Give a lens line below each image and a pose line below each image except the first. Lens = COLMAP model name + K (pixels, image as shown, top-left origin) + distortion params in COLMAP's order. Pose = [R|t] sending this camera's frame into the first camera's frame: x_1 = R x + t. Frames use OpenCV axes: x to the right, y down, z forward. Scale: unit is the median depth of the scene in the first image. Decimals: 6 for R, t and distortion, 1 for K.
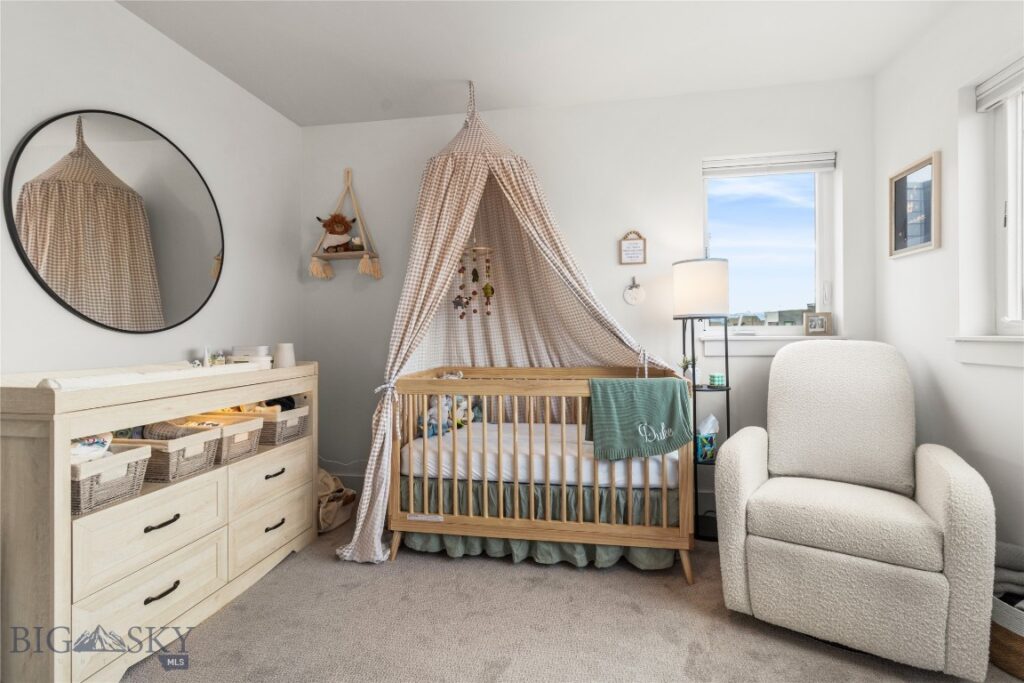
lens RADIAL K [[473.0, 0, 524.5], [0, 473.0, 331.1], [0, 0, 1]] dist [0.003655, -0.000117]
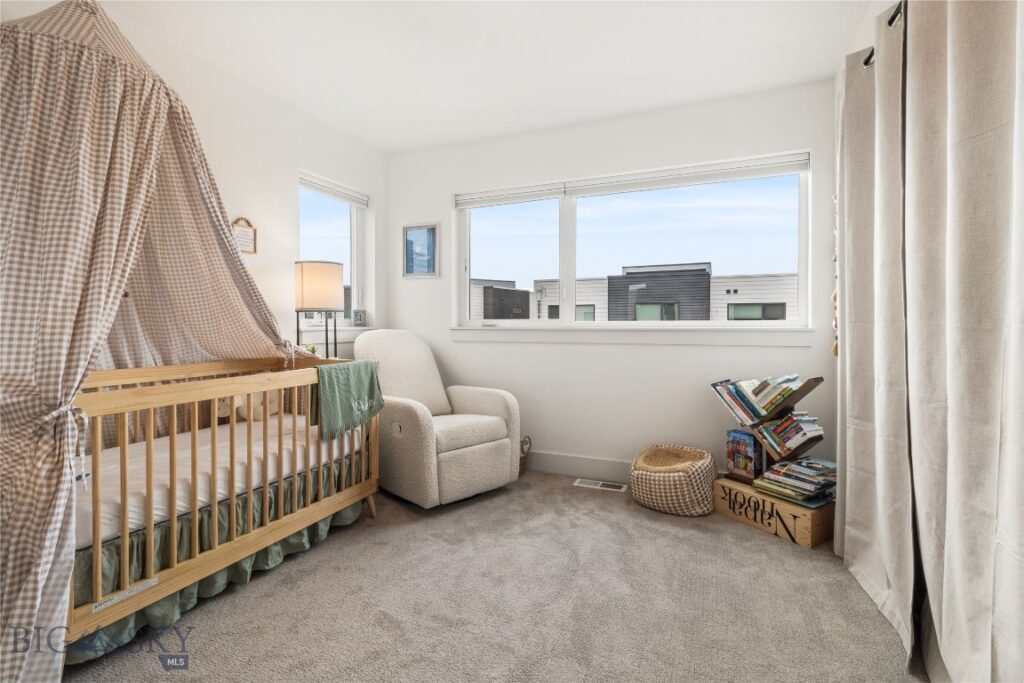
lens RADIAL K [[473.0, 0, 524.5], [0, 473.0, 331.1], [0, 0, 1]] dist [0.003655, -0.000117]
pose [[0.207519, -0.002701, 0.978227, -0.781972], [-0.001358, 0.999994, 0.003049, 0.019272], [-0.978230, -0.001961, 0.207514, 0.324083]]
